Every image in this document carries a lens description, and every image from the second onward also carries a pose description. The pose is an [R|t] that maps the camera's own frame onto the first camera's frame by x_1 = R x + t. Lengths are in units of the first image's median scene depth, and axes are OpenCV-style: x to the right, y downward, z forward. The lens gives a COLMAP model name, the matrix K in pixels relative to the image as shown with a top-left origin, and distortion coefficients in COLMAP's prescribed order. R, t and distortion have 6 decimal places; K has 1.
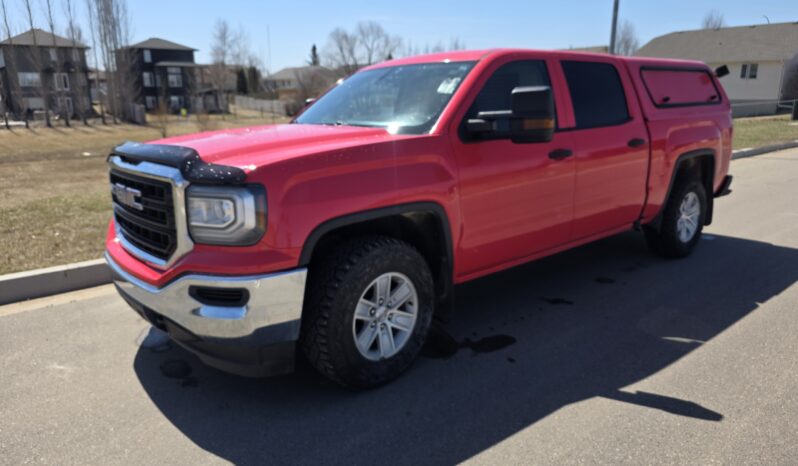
lens RADIAL K [[531.0, 0, 399.0], [0, 531.0, 233.0], [0, 0, 1]] dist [0.084748, -0.093395]
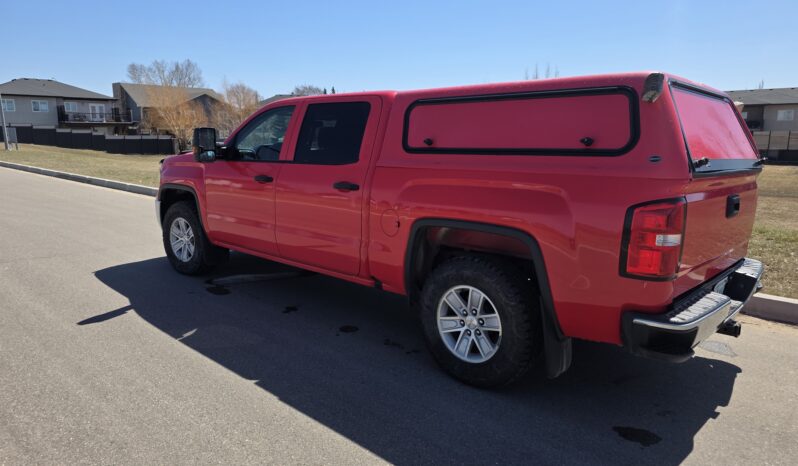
lens RADIAL K [[531.0, 0, 399.0], [0, 531.0, 233.0], [0, 0, 1]] dist [0.084748, -0.093395]
pose [[0.123412, 0.188084, -0.974368, 1.727322], [-0.248404, 0.956470, 0.153167, -0.321446], [0.960763, 0.223134, 0.164760, 1.216549]]
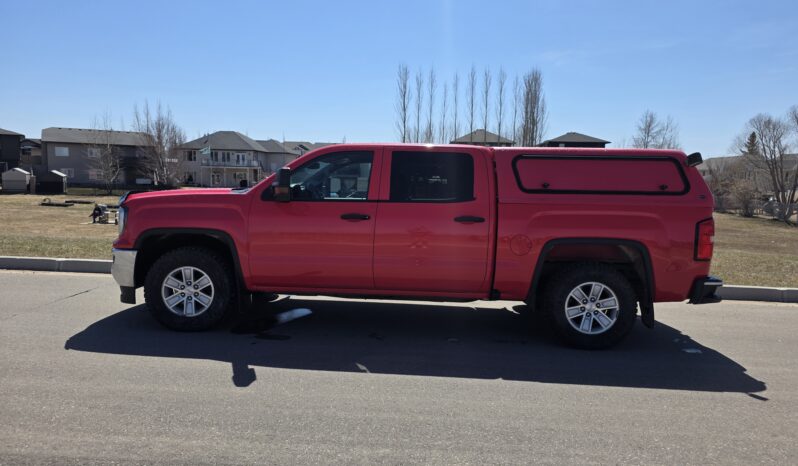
lens RADIAL K [[531.0, 0, 399.0], [0, 531.0, 233.0], [0, 0, 1]] dist [0.084748, -0.093395]
pose [[0.737211, 0.092624, -0.669283, 1.390865], [-0.198429, 0.976559, -0.083420, -0.018430], [0.645868, 0.194303, 0.738310, 0.091925]]
